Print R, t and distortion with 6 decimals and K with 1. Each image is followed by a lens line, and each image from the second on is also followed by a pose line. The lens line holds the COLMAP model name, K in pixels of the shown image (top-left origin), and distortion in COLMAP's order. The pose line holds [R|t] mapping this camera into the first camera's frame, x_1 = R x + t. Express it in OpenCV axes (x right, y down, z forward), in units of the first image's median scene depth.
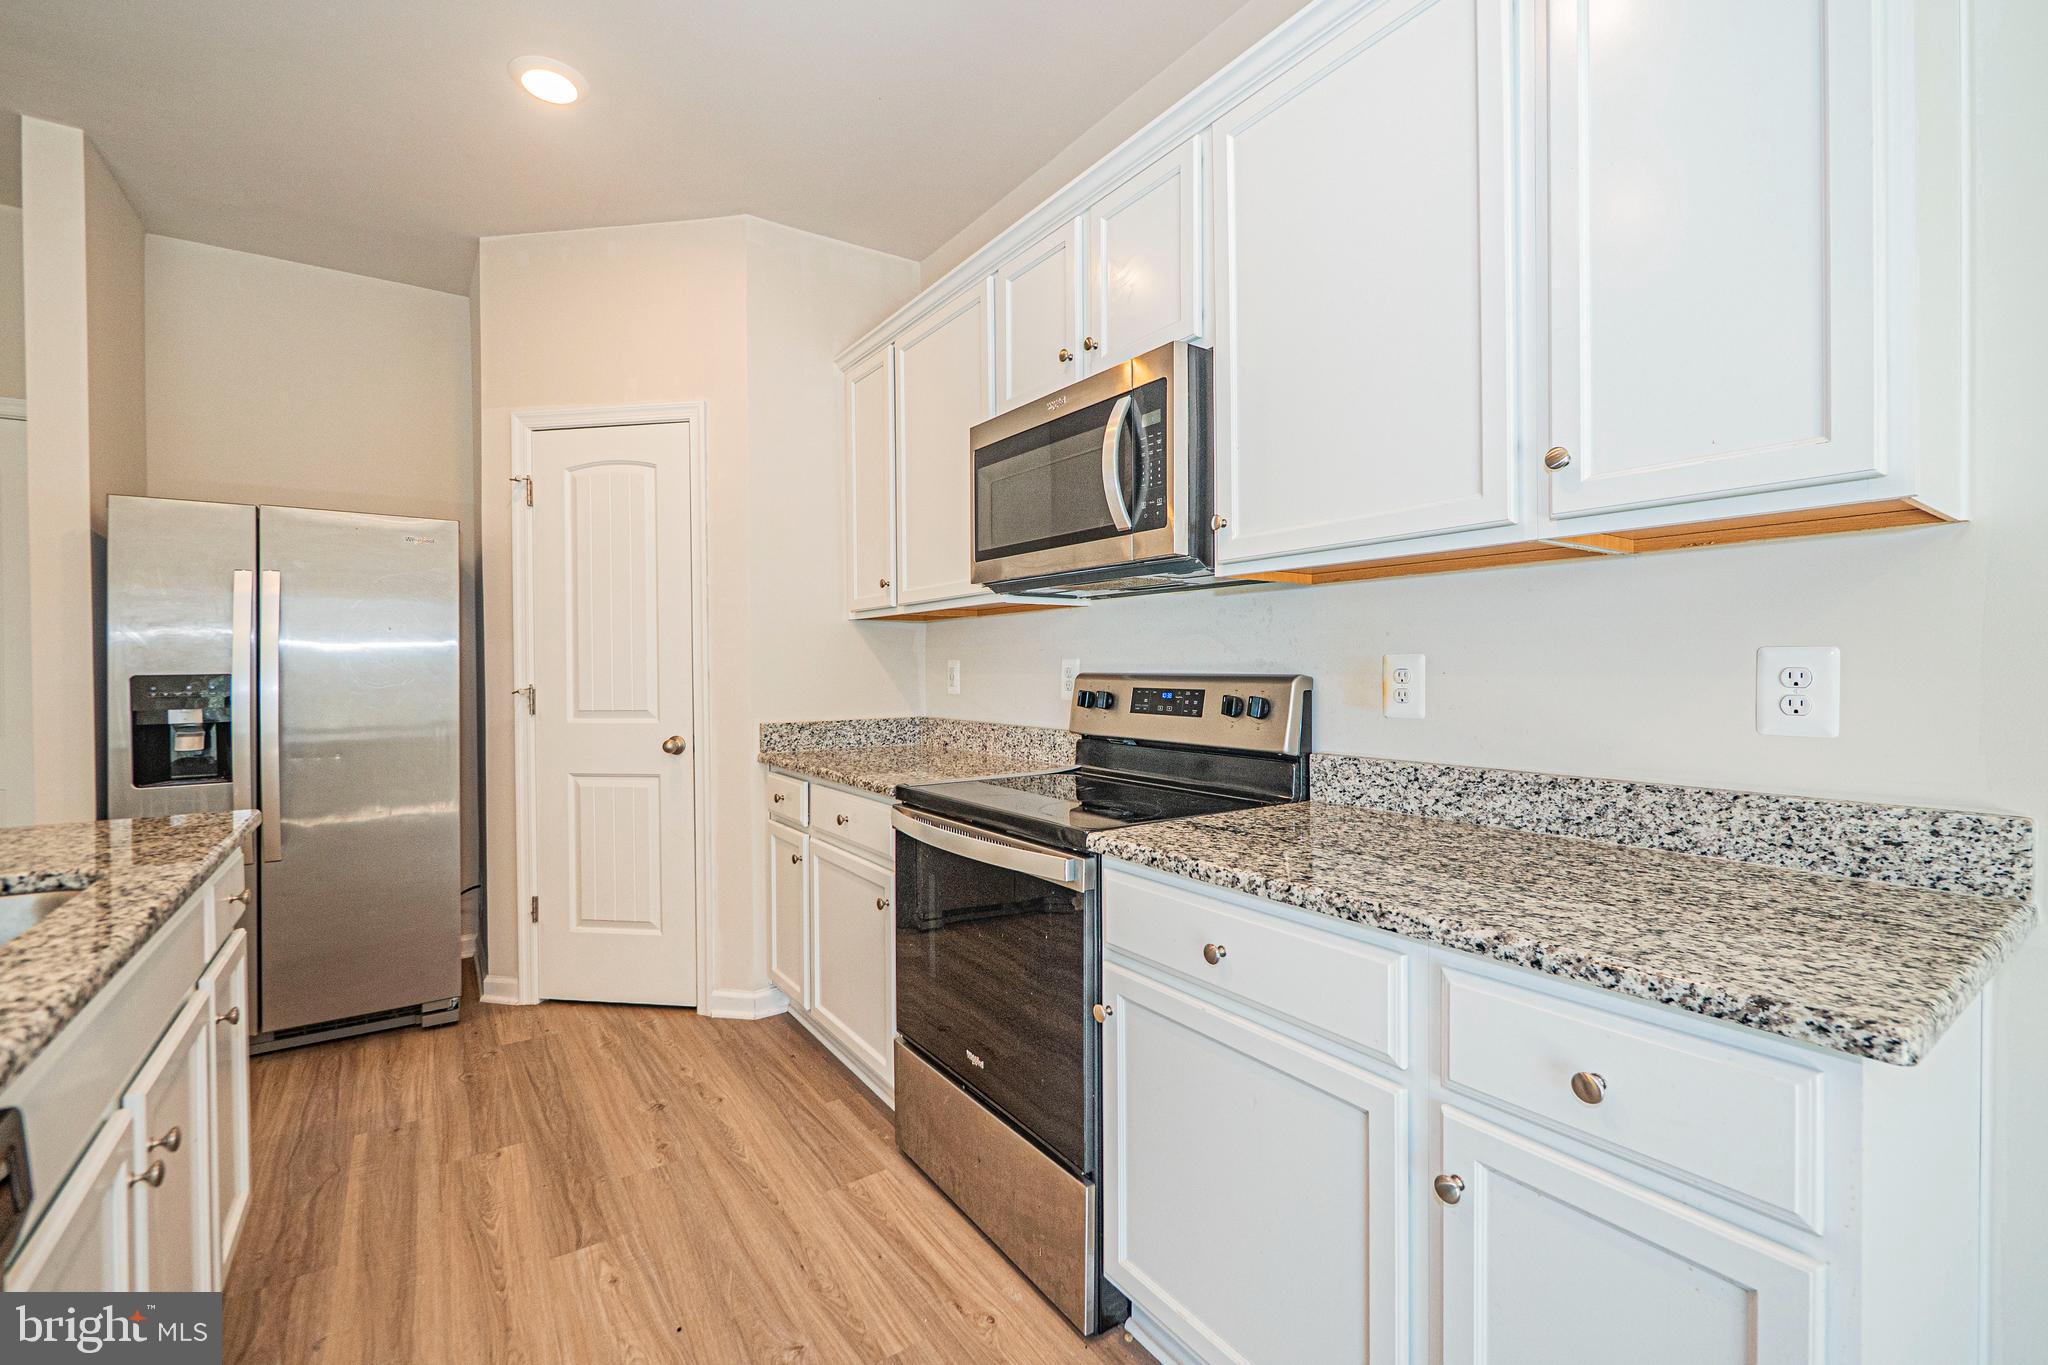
lens RADIAL K [[866.7, 0, 1022.5], [0, 866.7, 670.5], [0, 0, 1]] dist [0.000854, -0.000402]
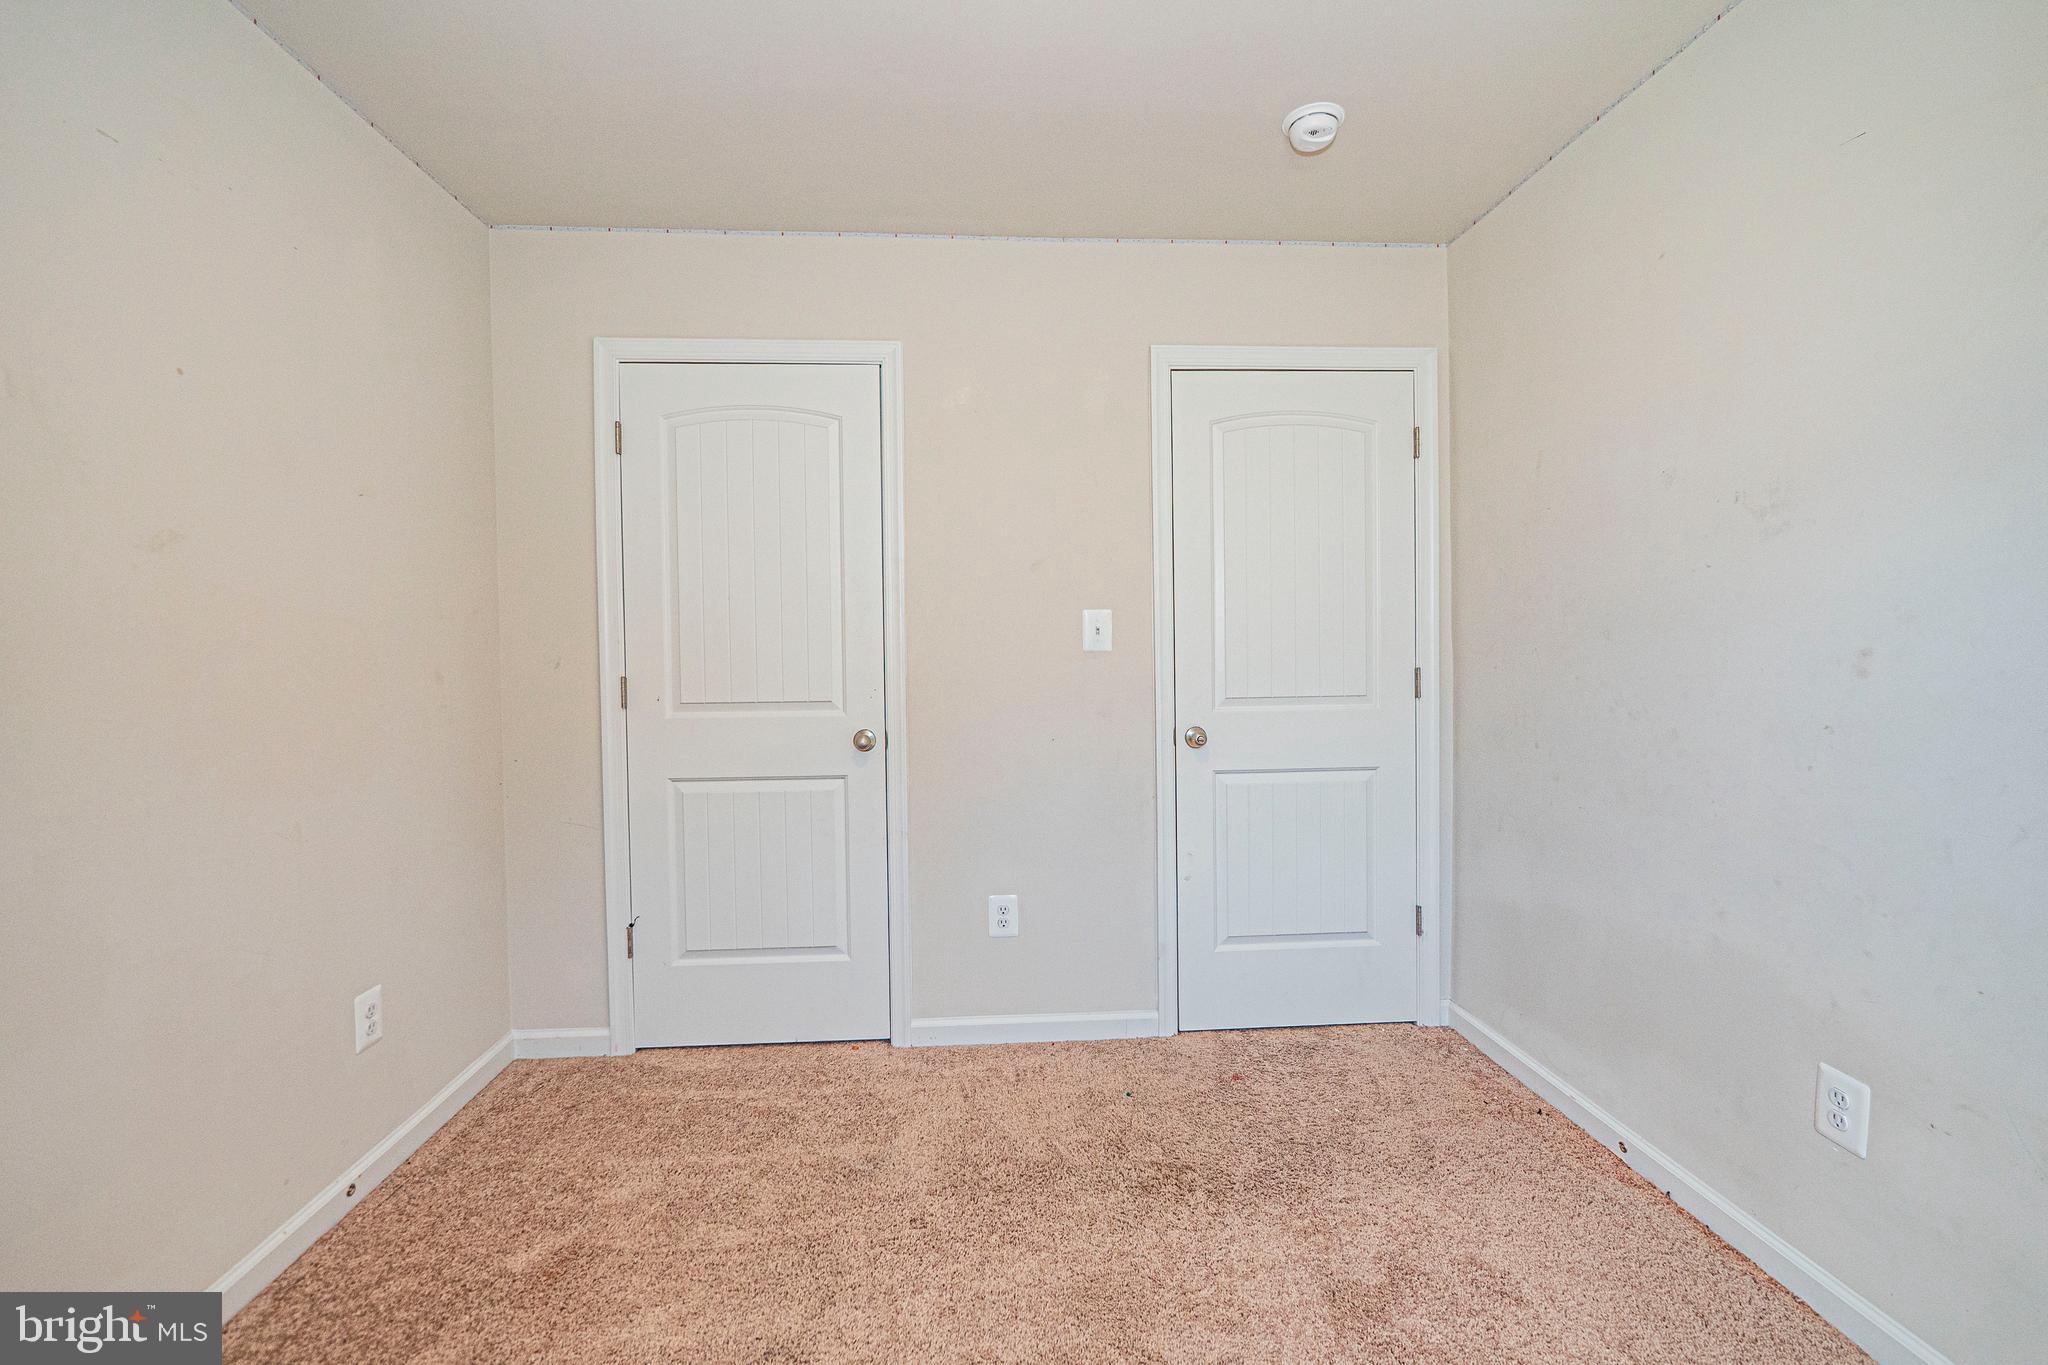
lens RADIAL K [[866.7, 0, 1022.5], [0, 866.7, 670.5], [0, 0, 1]] dist [0.000854, -0.000402]
pose [[0.978082, -0.013229, 0.207801, -0.462968], [0.009791, 0.999798, 0.017562, 0.002865], [-0.207991, -0.015143, 0.978013, 0.133694]]
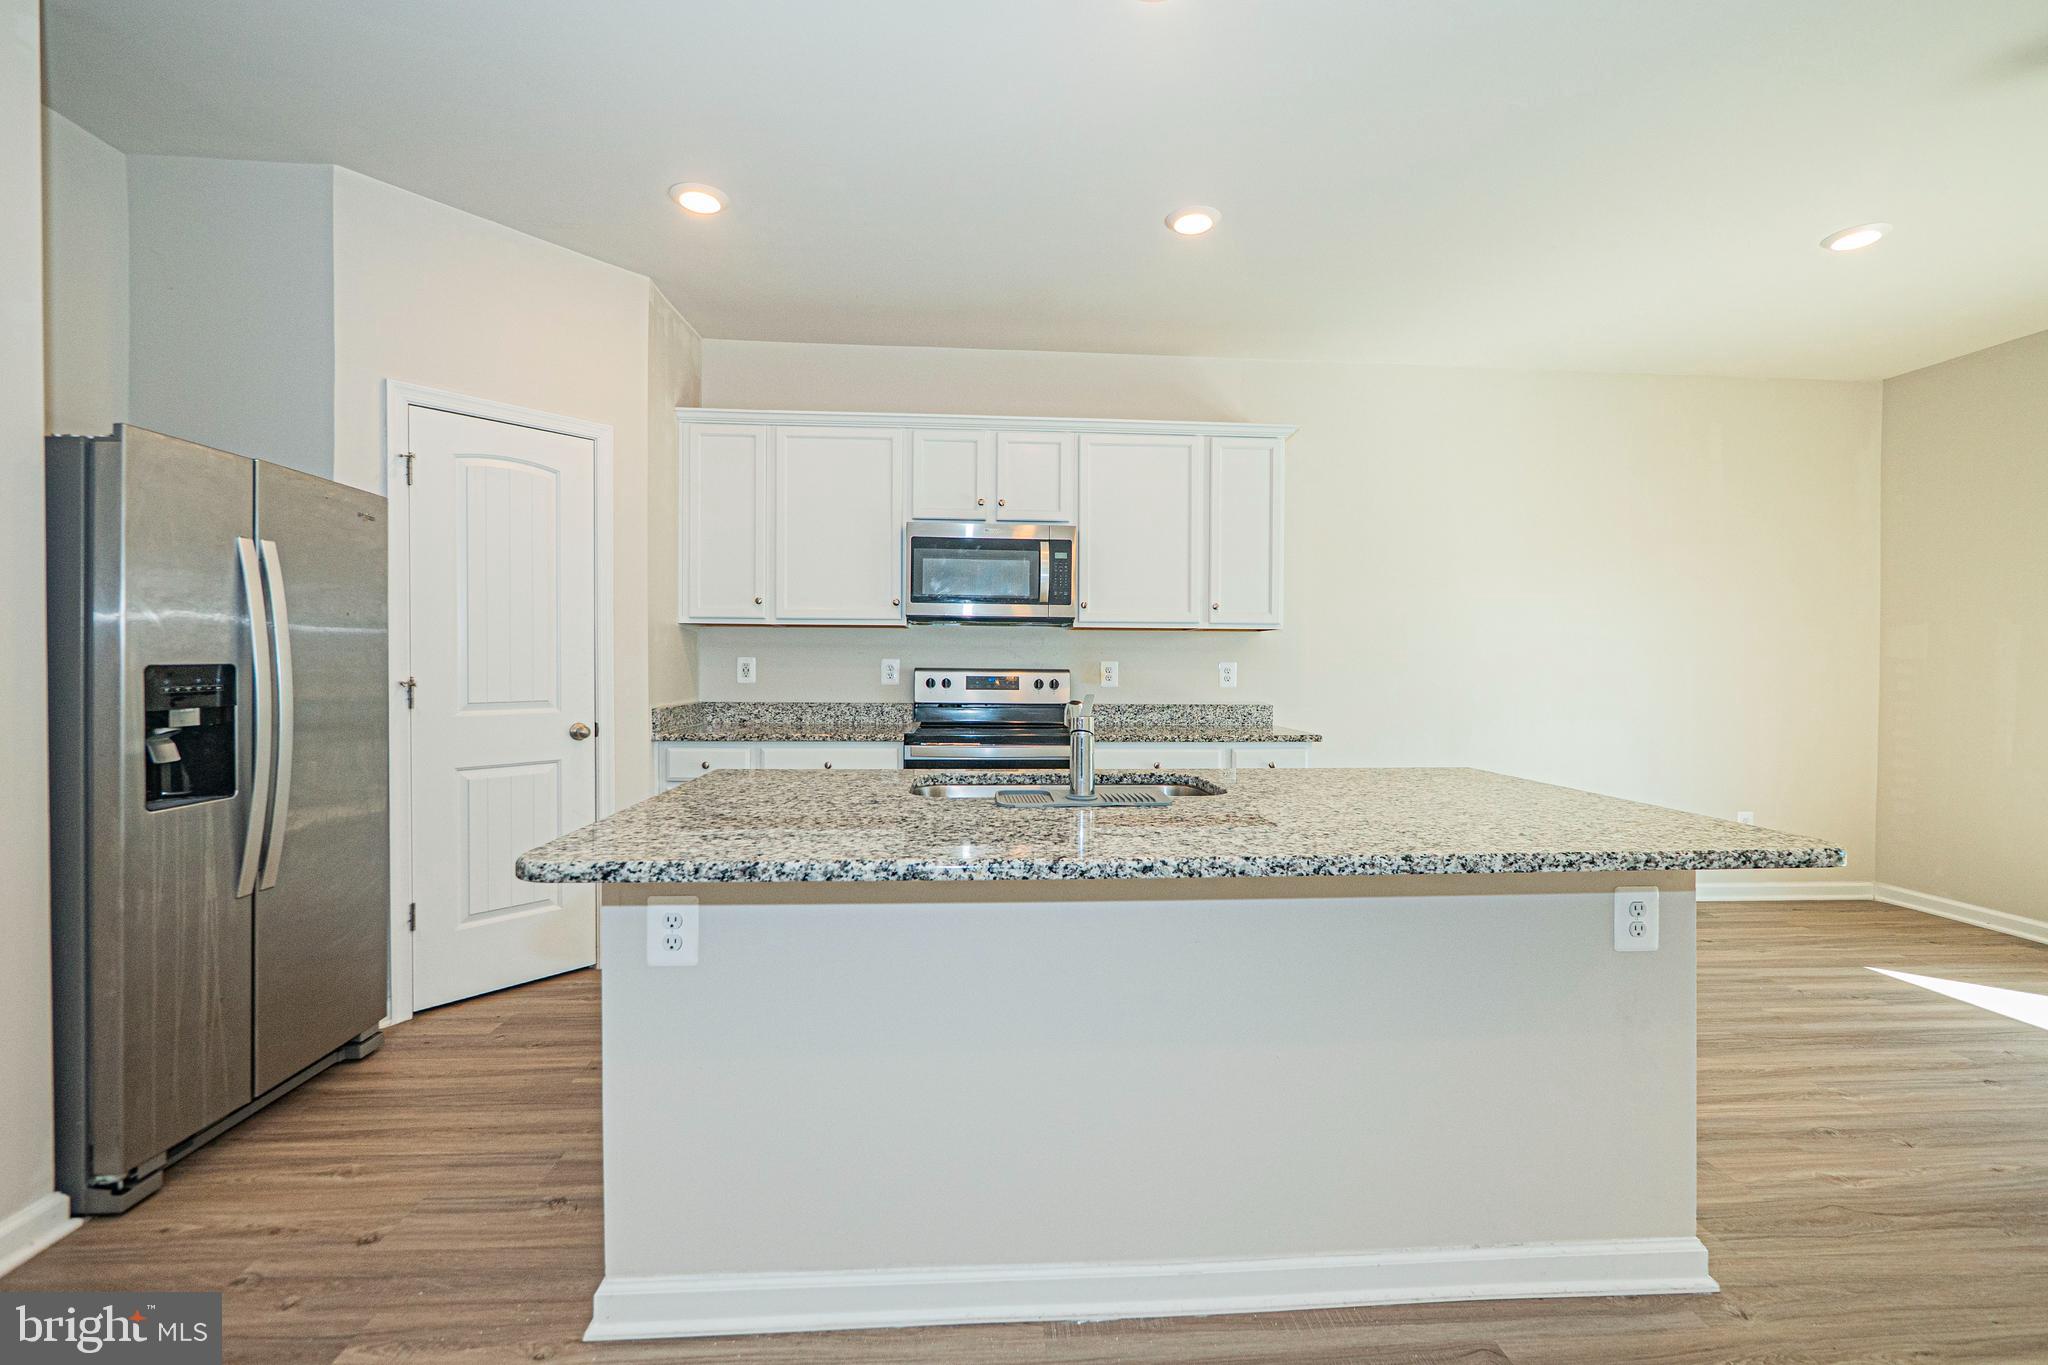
lens RADIAL K [[866.7, 0, 1022.5], [0, 866.7, 670.5], [0, 0, 1]] dist [0.000854, -0.000402]
pose [[0.515242, 0.000843, 0.857045, -1.134043], [-0.008959, 0.999950, 0.004402, -0.001301], [-0.856998, -0.009947, 0.515224, -0.050150]]
